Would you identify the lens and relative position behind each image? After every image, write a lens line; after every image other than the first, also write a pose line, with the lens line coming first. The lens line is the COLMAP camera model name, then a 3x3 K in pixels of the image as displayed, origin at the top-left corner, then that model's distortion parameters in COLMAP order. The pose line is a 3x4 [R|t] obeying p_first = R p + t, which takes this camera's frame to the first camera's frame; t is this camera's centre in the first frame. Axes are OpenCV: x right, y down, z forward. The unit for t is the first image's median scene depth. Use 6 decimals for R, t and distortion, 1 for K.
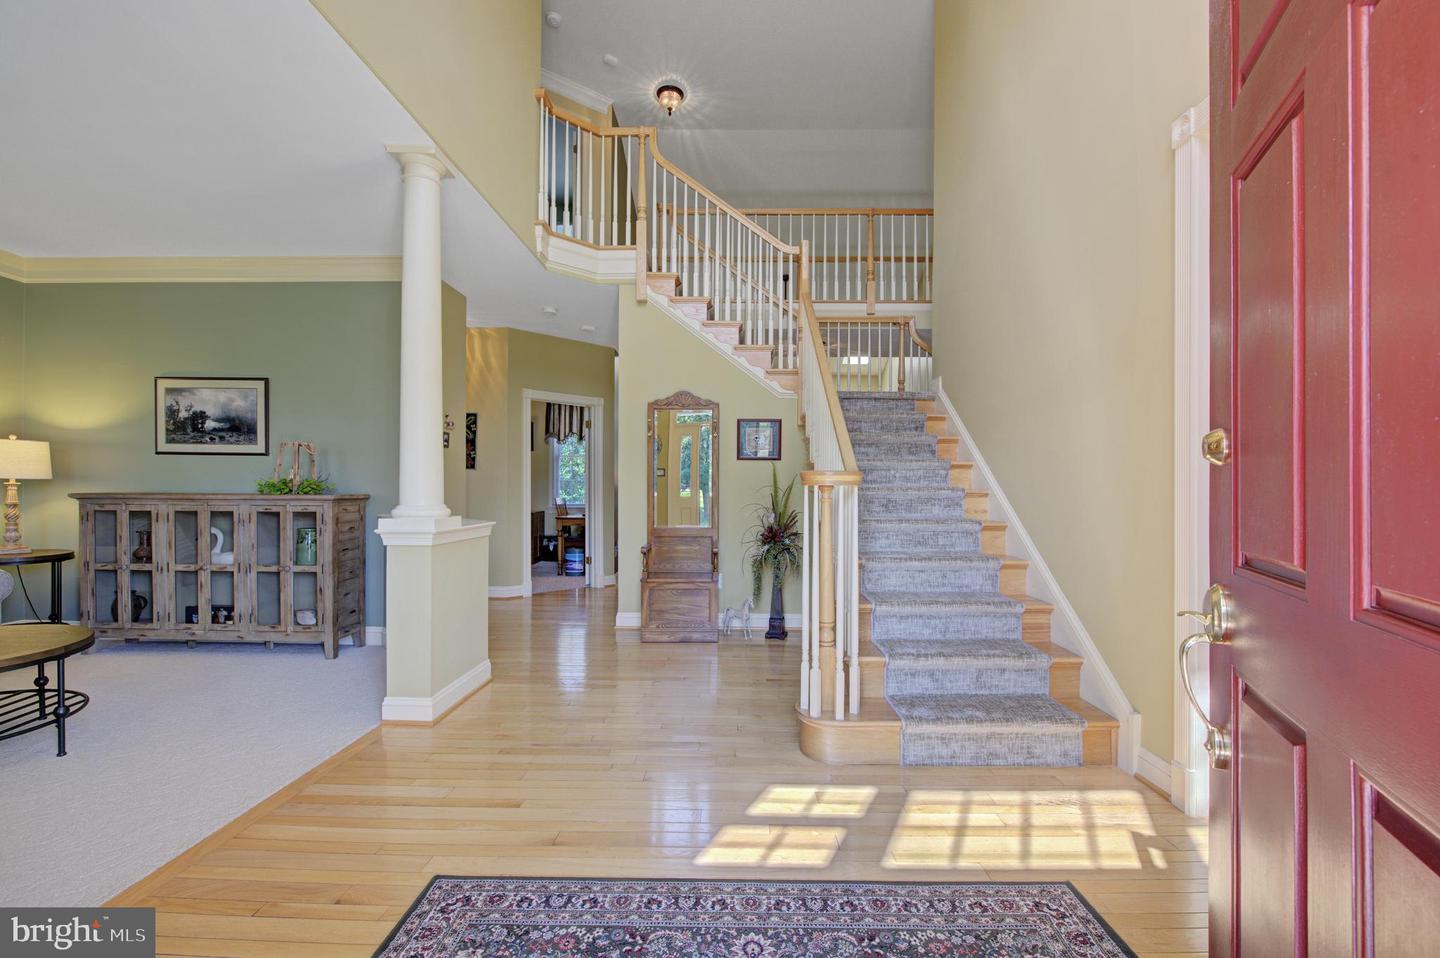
lens RADIAL K [[553.9, 0, 720.0], [0, 553.9, 479.0], [0, 0, 1]] dist [0.000272, -0.000030]
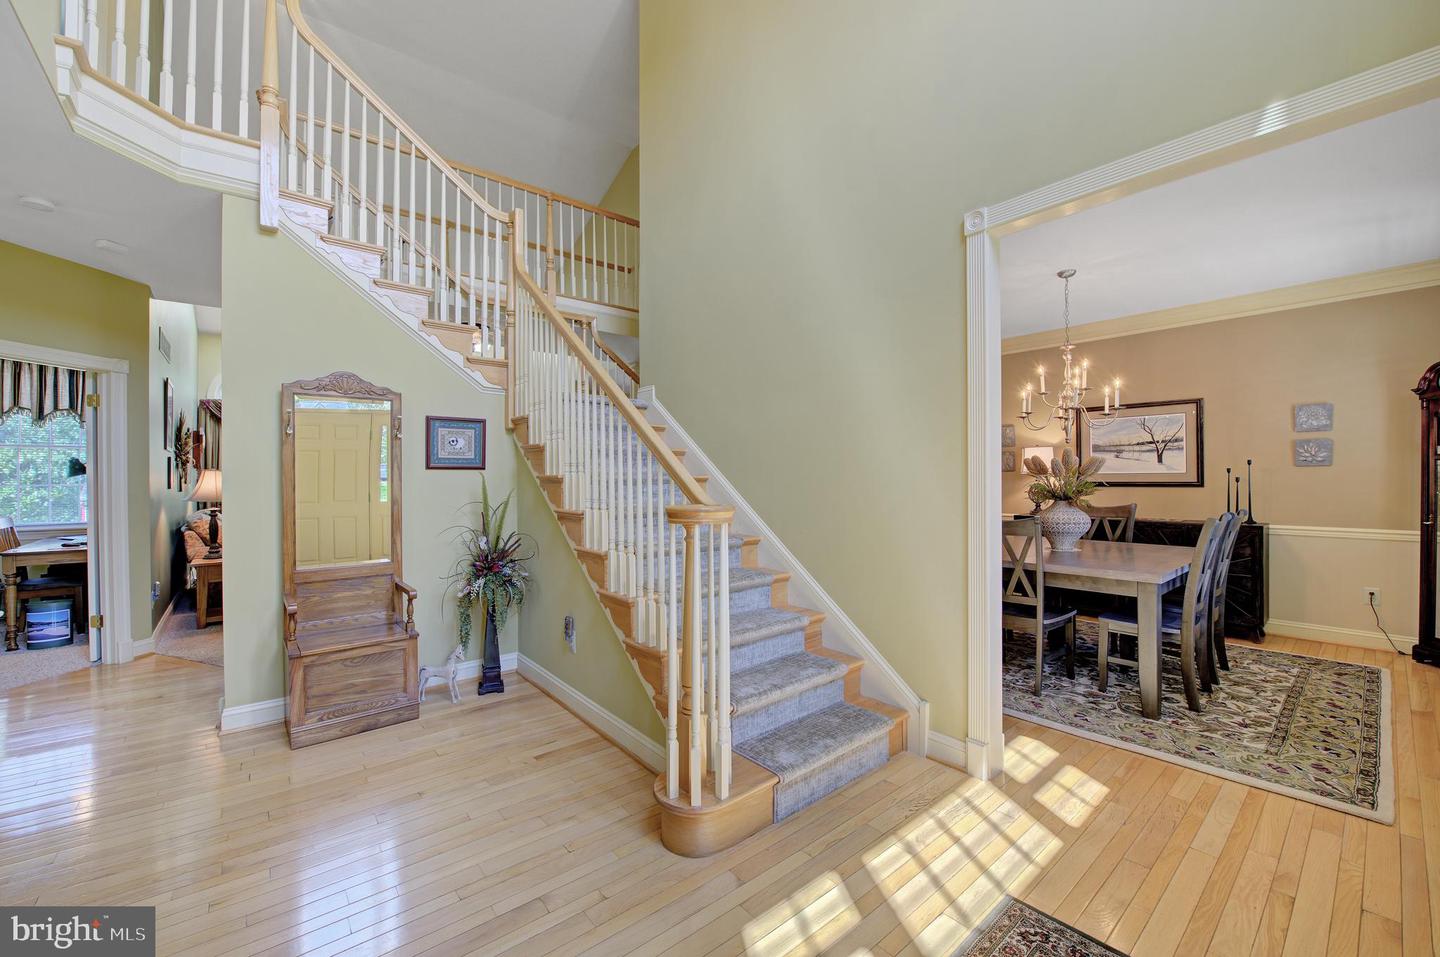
lens RADIAL K [[563.5, 0, 720.0], [0, 563.5, 478.5], [0, 0, 1]] dist [-0.013066, 0.000015]
pose [[0.777370, -0.012220, 0.628925, -0.145526], [0.004113, 0.999889, 0.014344, -0.032457], [-0.629030, -0.008564, 0.777334, 0.146790]]
